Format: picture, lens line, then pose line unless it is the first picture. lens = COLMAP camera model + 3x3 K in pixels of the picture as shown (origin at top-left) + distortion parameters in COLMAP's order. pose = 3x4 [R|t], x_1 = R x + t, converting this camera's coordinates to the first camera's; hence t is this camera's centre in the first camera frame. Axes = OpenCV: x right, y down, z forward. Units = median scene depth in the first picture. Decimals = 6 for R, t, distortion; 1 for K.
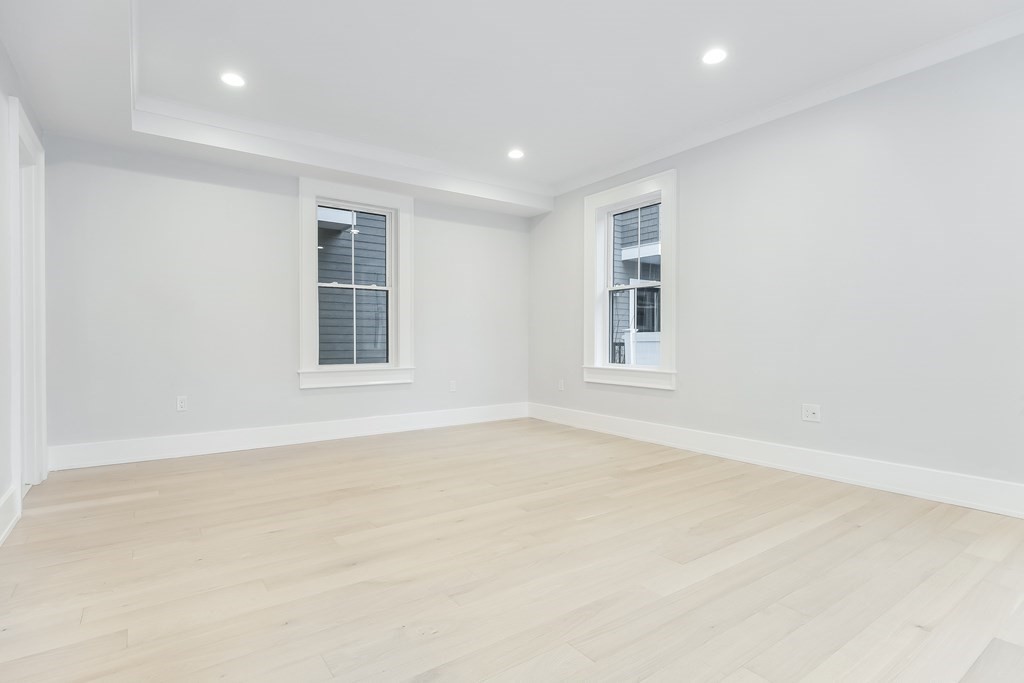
lens RADIAL K [[505.9, 0, 508.0], [0, 505.9, 343.3], [0, 0, 1]] dist [0.000608, -0.000084]
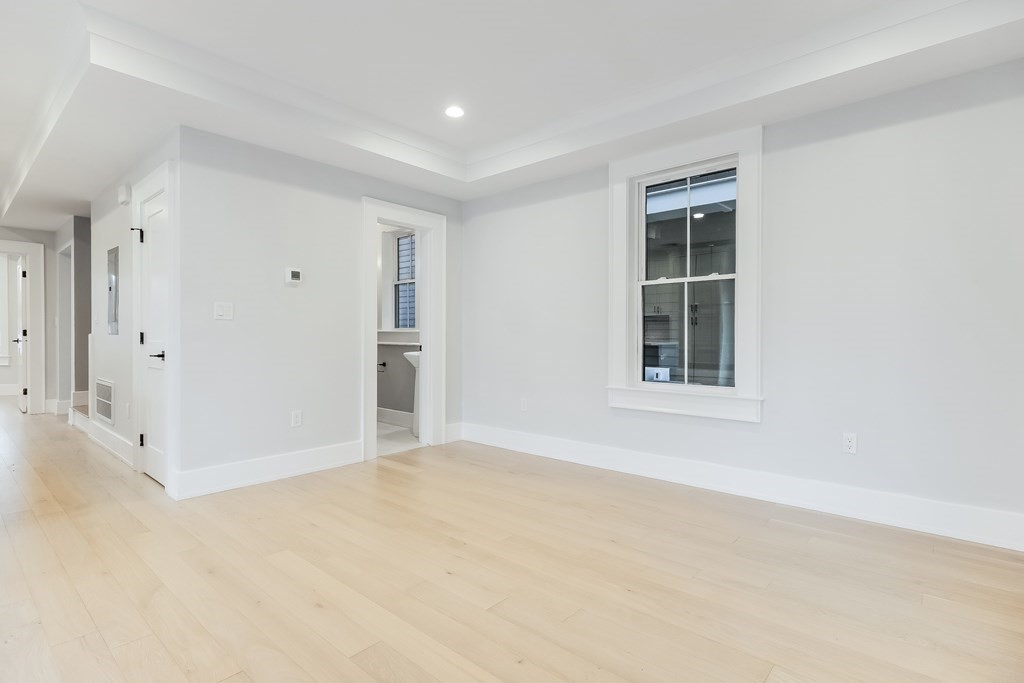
lens RADIAL K [[505.9, 0, 508.0], [0, 505.9, 343.3], [0, 0, 1]] dist [0.000608, -0.000084]
pose [[0.217940, 0.015523, -0.975839, 0.399381], [-0.007891, 0.999869, 0.014143, -0.030175], [0.975930, 0.004618, 0.218034, 0.636353]]
